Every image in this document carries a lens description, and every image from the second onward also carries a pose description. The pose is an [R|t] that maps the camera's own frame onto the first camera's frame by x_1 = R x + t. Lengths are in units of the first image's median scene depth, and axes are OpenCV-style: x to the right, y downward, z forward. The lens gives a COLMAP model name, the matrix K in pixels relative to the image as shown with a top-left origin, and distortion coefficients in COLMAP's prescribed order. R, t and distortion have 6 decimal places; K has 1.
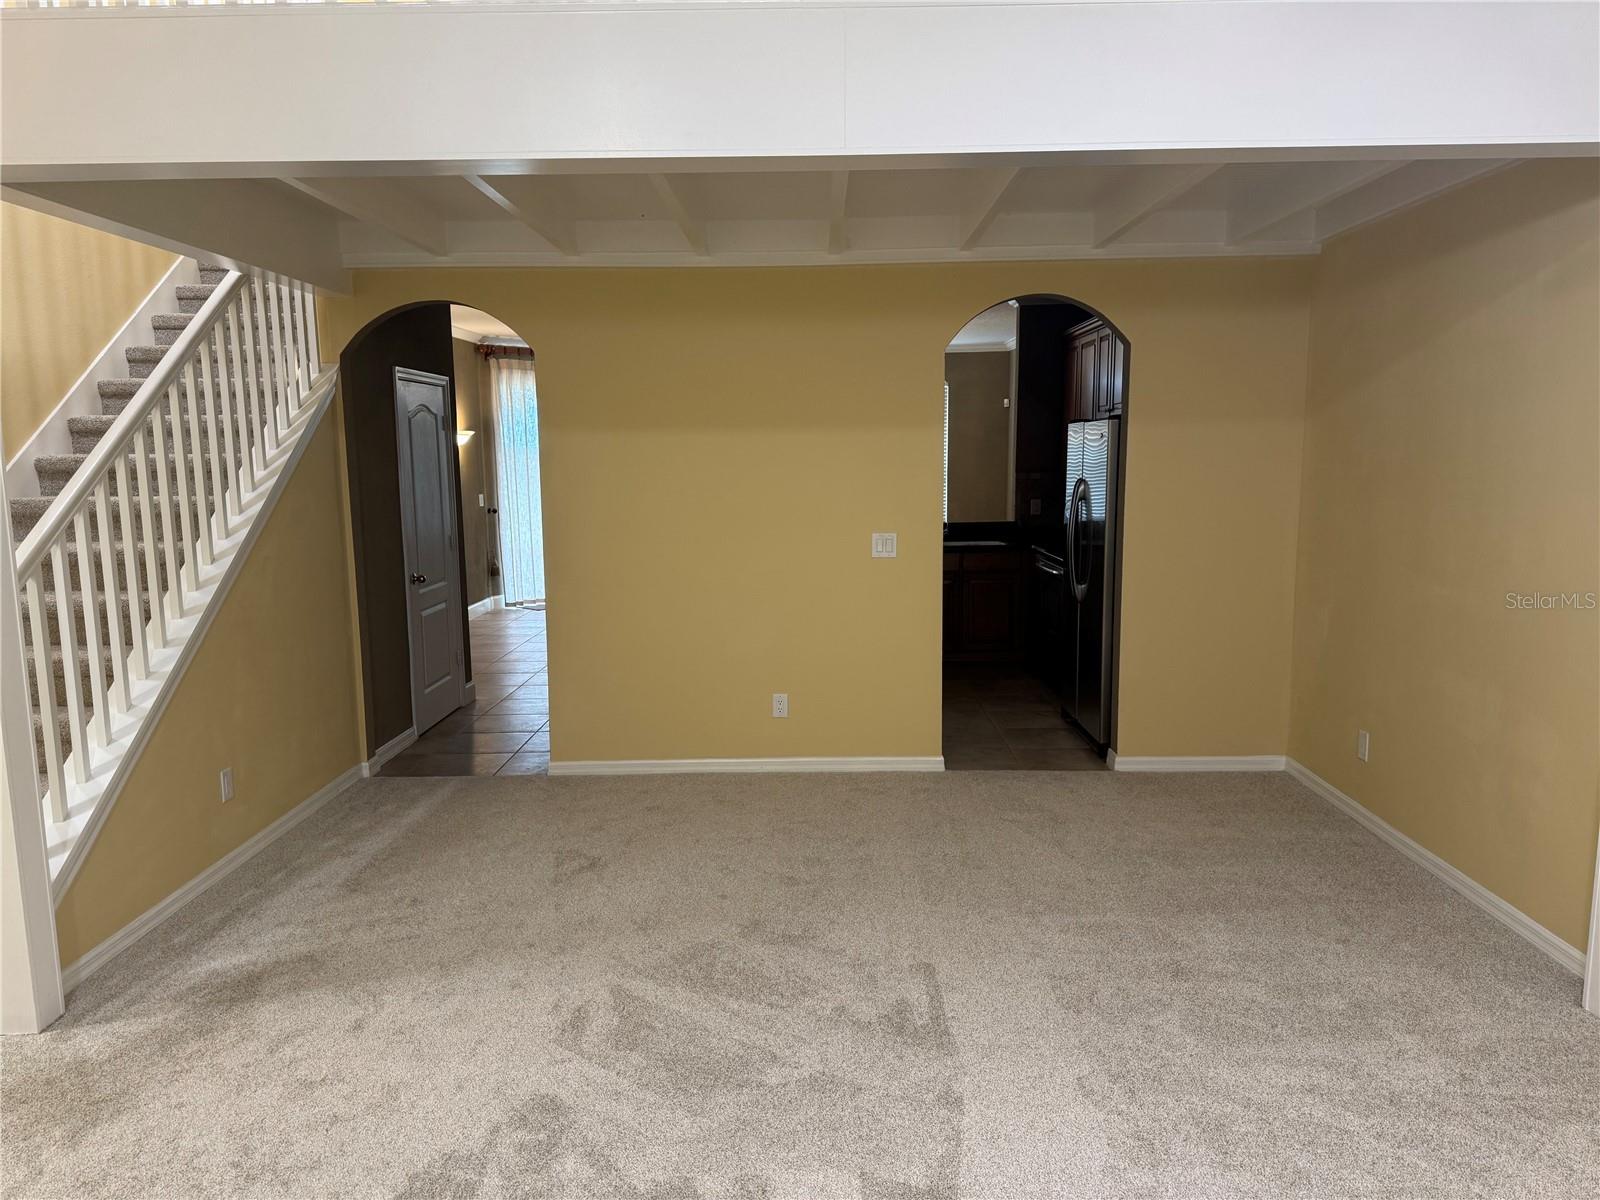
lens RADIAL K [[1123.6, 0, 804.4], [0, 1123.6, 602.4], [0, 0, 1]] dist [0.146483, -0.230321]
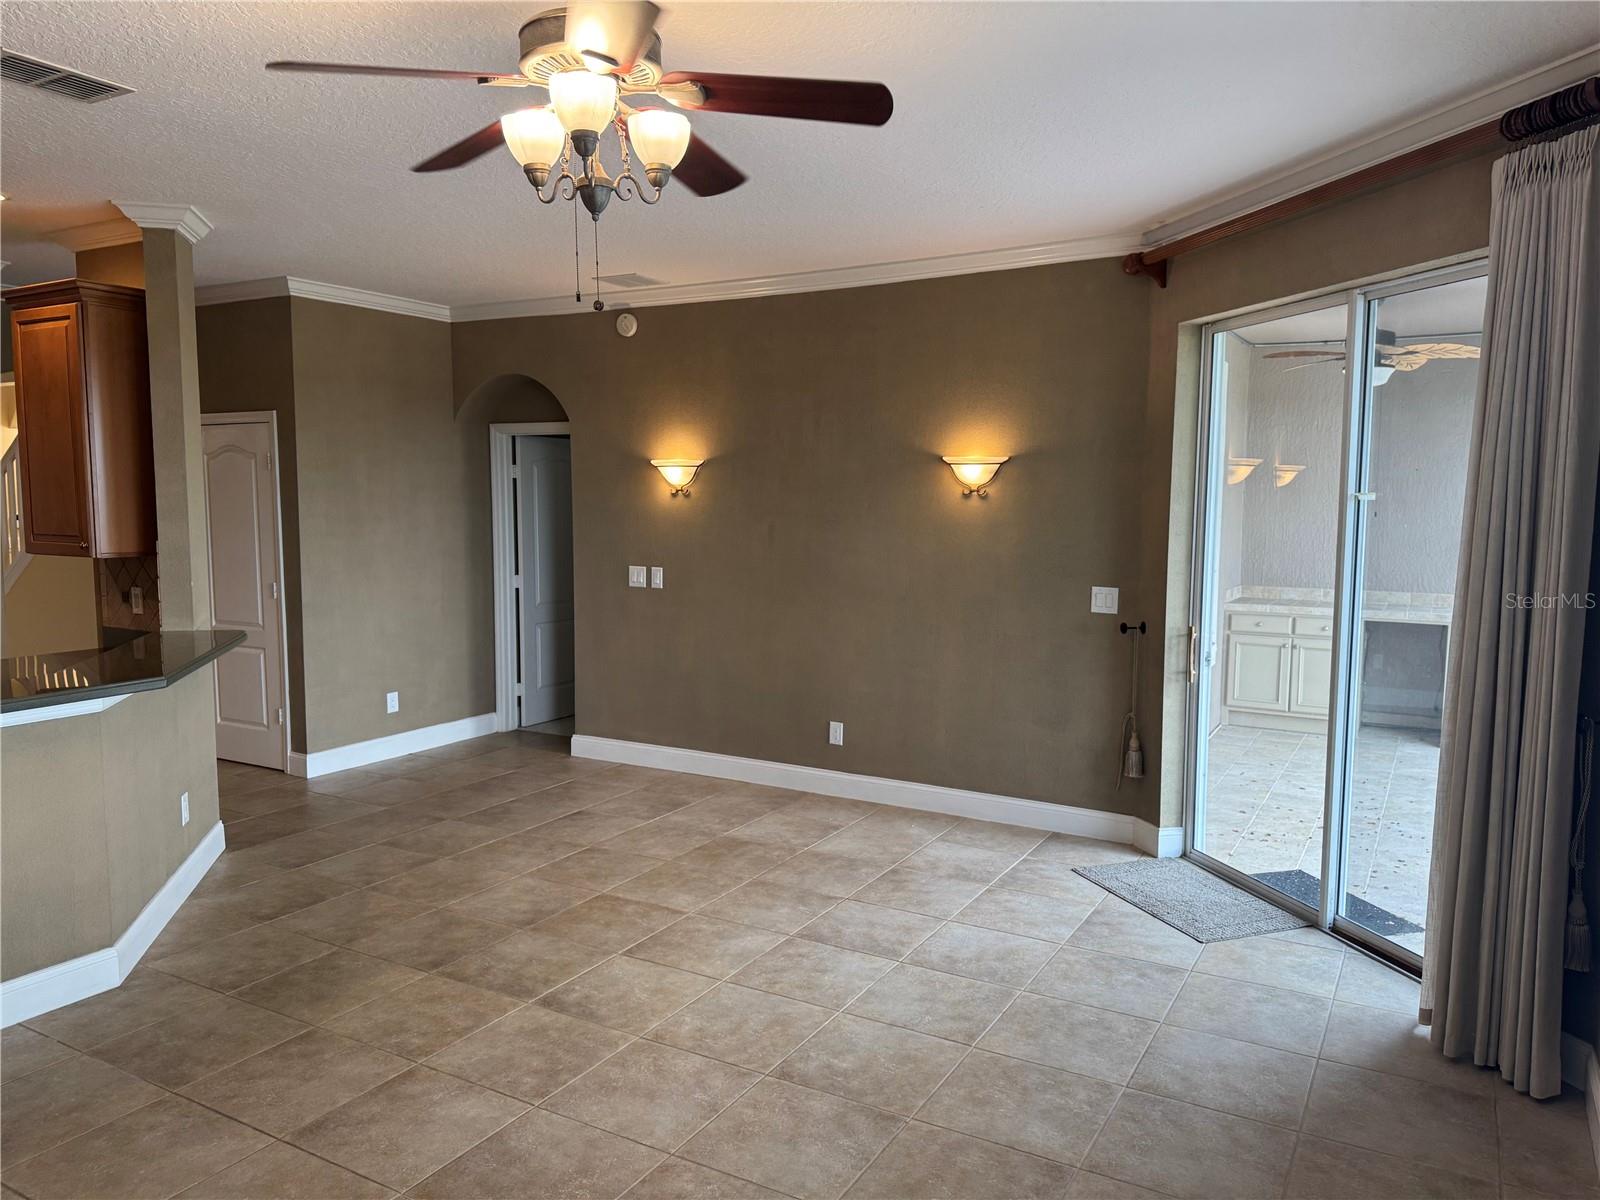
lens RADIAL K [[1128.3, 0, 796.8], [0, 1128.3, 603.7], [0, 0, 1]] dist [0.101193, -0.133050]
pose [[-0.497865, 0.091029, -0.862464, 0.214813], [-0.115548, 0.978648, 0.169992, -0.186767], [0.859523, 0.184289, -0.476716, 1.366680]]
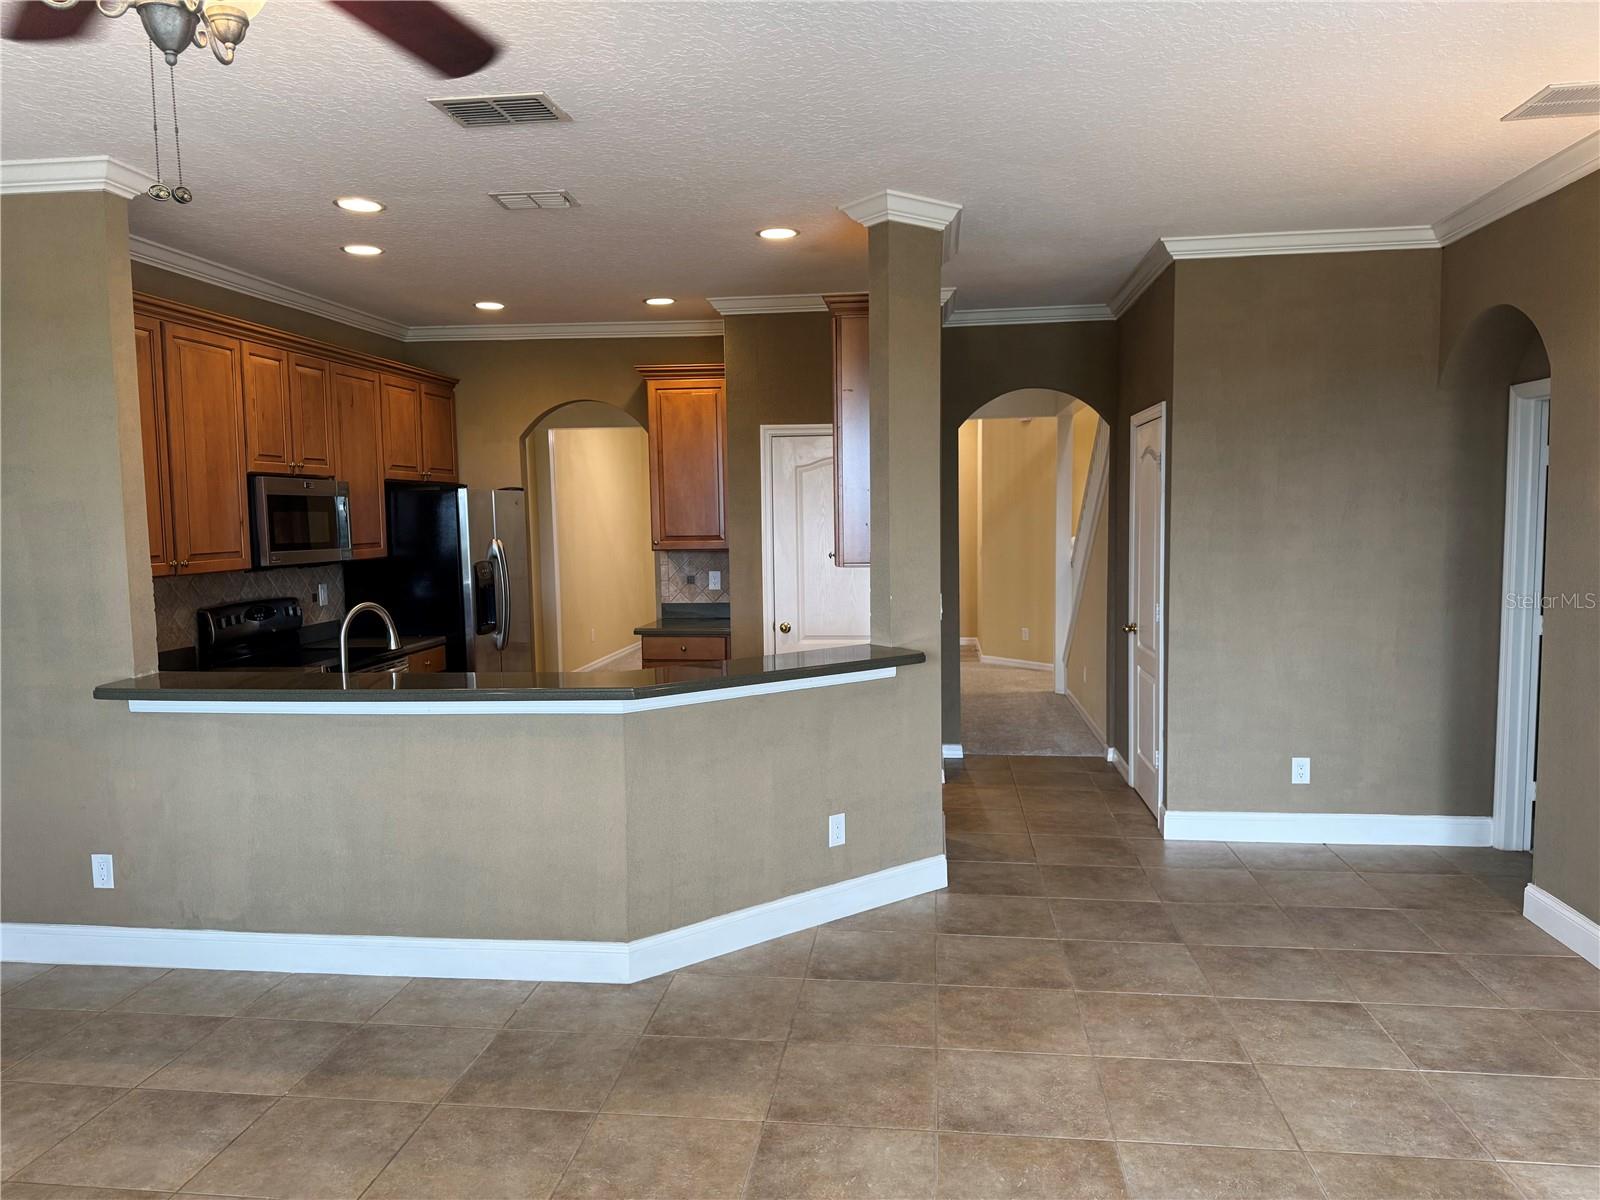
lens RADIAL K [[1133.0, 0, 800.0], [0, 1133.0, 600.0], [0, 0, 1]] dist [0.035874, -0.036227]
pose [[-0.992342, 0.015354, 0.122565, -0.115743], [0.041053, 0.976836, 0.210014, -0.177511], [-0.116501, 0.213437, -0.969986, 1.354708]]
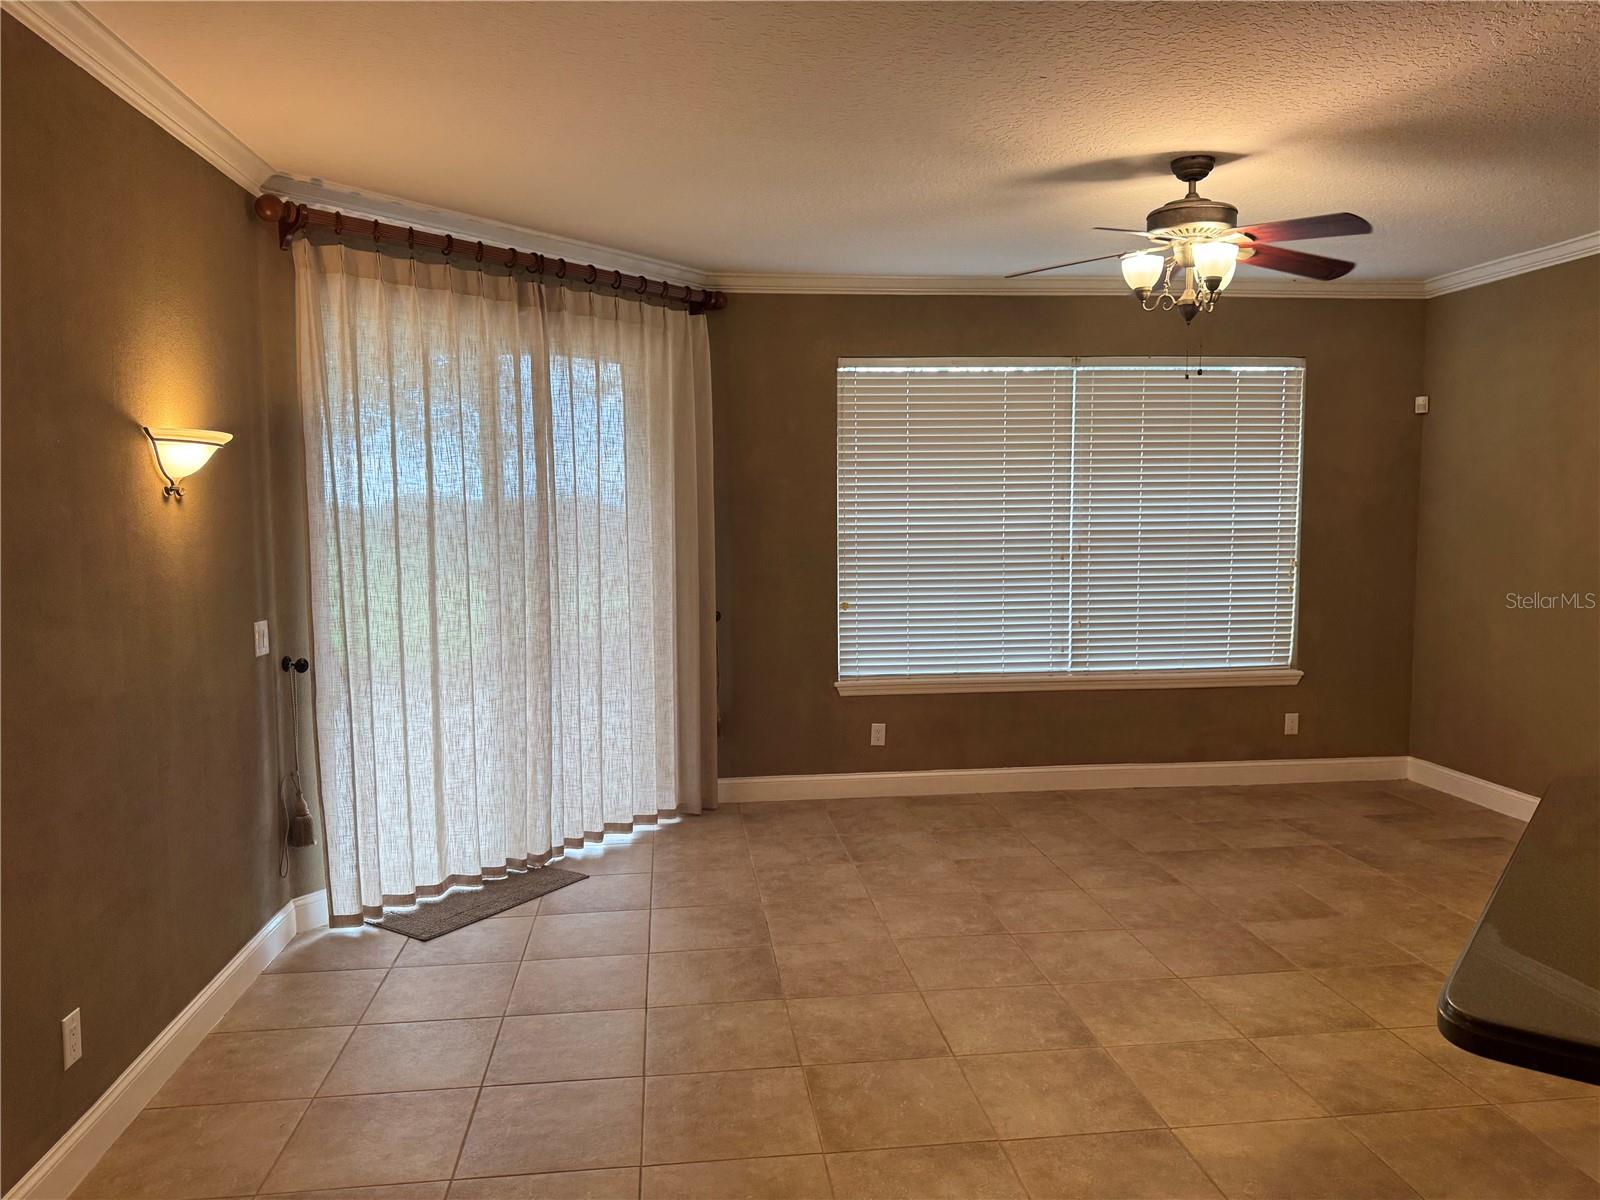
lens RADIAL K [[1123.6, 0, 804.4], [0, 1123.6, 602.4], [0, 0, 1]] dist [0.146483, -0.230321]
pose [[0.991754, -0.007996, 0.127906, -0.202139], [0.015060, 0.998408, -0.054353, -0.097230], [-0.127267, 0.055831, 0.990296, 0.774479]]
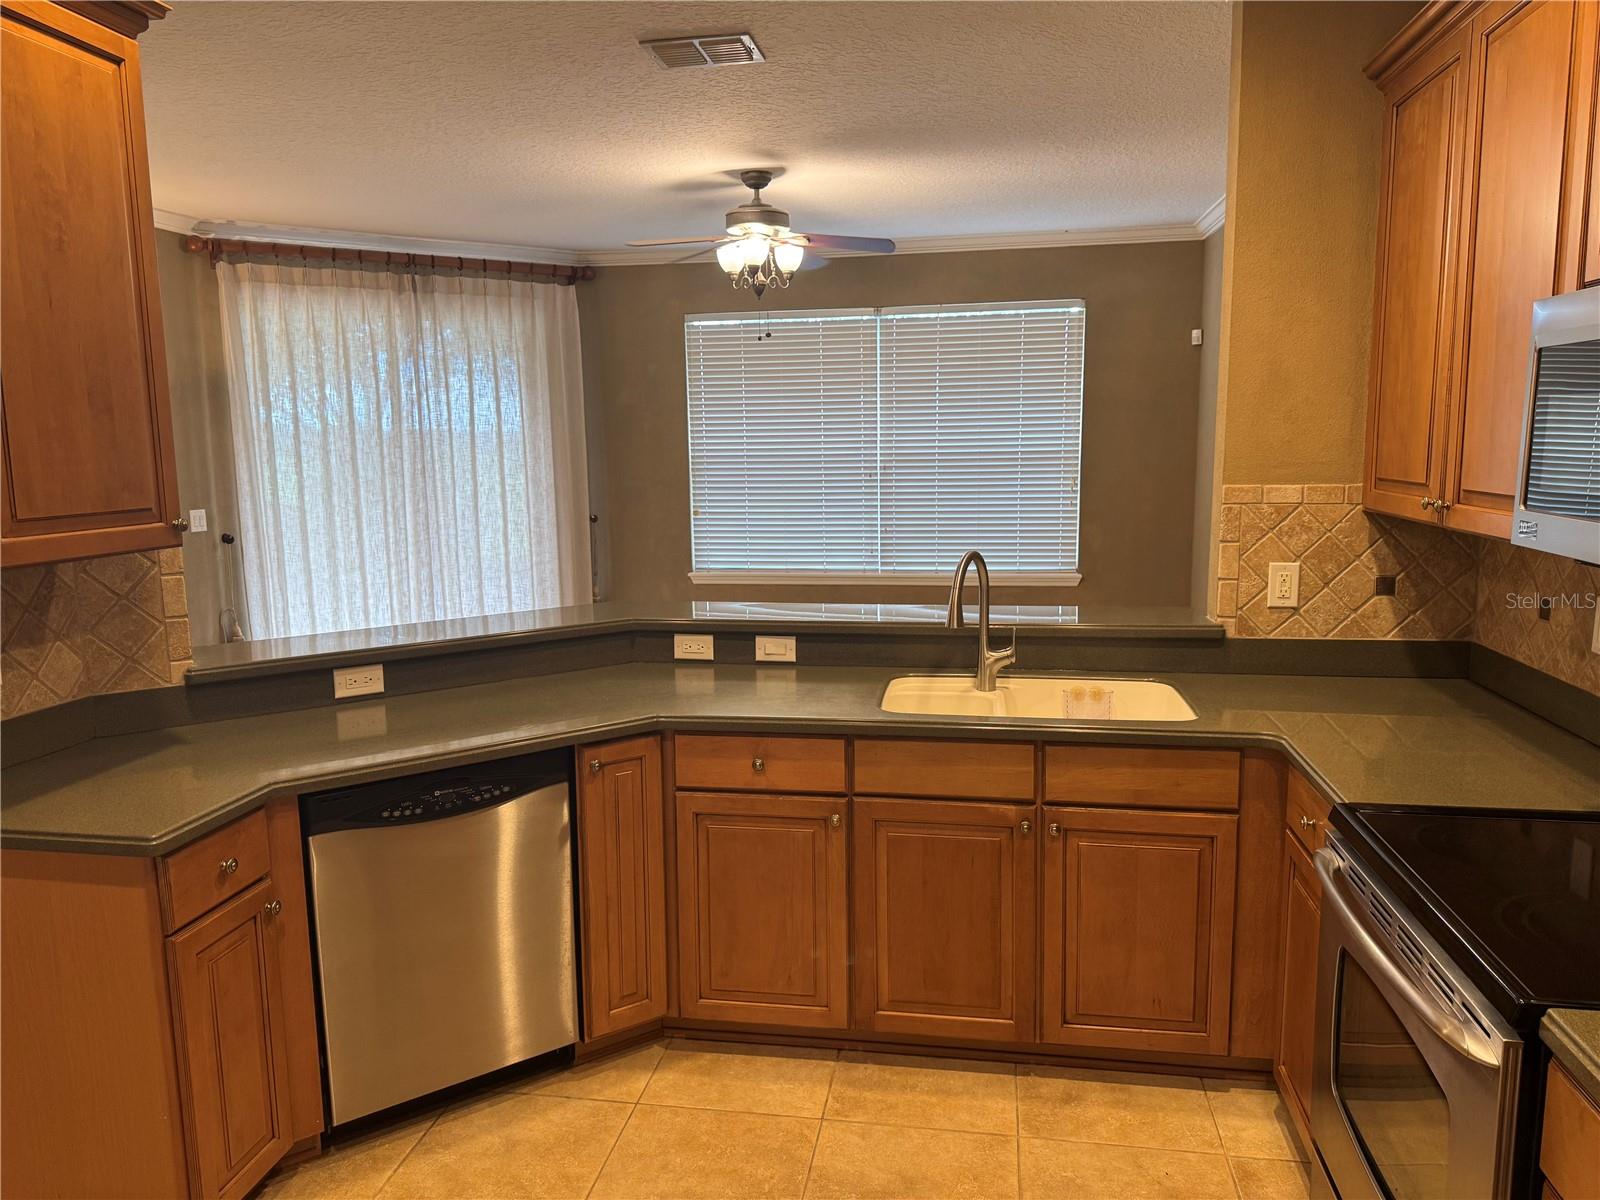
lens RADIAL K [[1123.6, 0, 804.4], [0, 1123.6, 602.4], [0, 0, 1]] dist [0.146483, -0.230321]
pose [[0.987316, 0.018951, -0.157633, 0.117046], [-0.017061, 0.999766, 0.013334, -0.076662], [0.157849, -0.010476, 0.987408, 0.608461]]
